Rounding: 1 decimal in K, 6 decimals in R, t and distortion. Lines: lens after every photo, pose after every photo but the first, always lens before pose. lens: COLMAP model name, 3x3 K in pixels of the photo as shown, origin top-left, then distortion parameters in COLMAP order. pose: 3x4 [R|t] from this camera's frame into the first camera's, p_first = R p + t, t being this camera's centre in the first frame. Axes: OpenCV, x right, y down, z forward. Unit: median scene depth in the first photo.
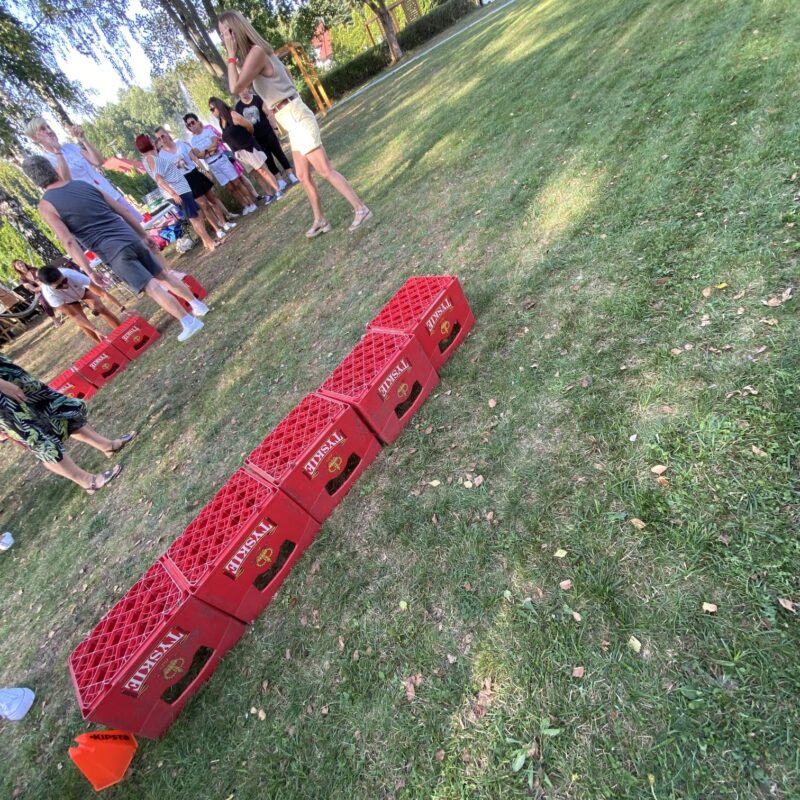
lens RADIAL K [[357.7, 0, 403.1], [0, 357.7, 399.3], [0, 0, 1]] dist [-0.011753, -0.002141]
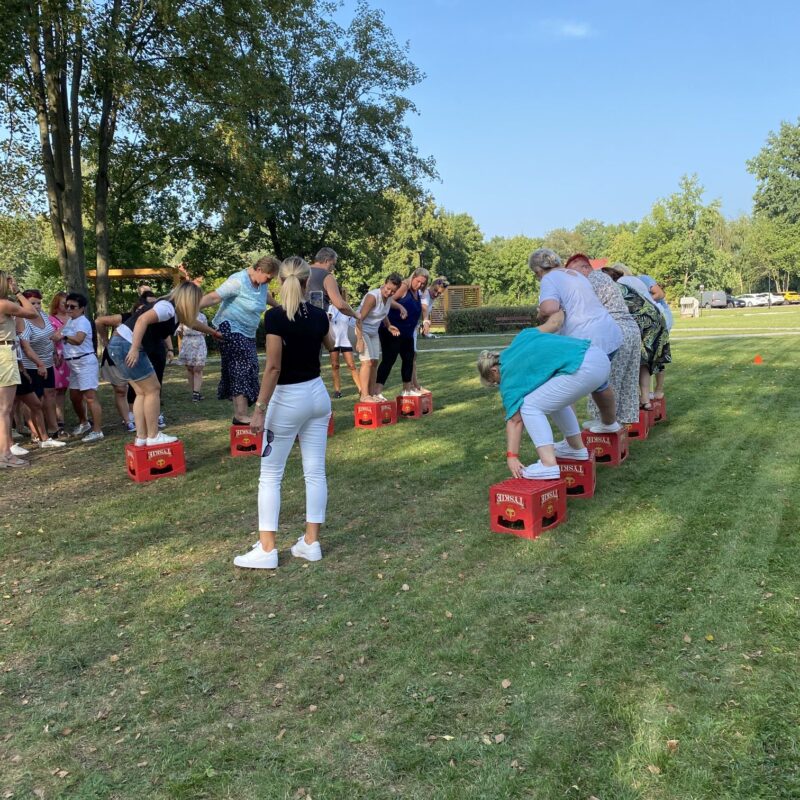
lens RADIAL K [[757.0, 0, 402.9], [0, 757.0, 406.1], [0, 0, 1]] dist [-0.002187, 0.000000]
pose [[0.912743, 0.371523, 0.169914, -0.475253], [-0.172879, 0.728090, -0.663324, 0.677321], [-0.370153, 0.576069, 0.728787, -0.582928]]
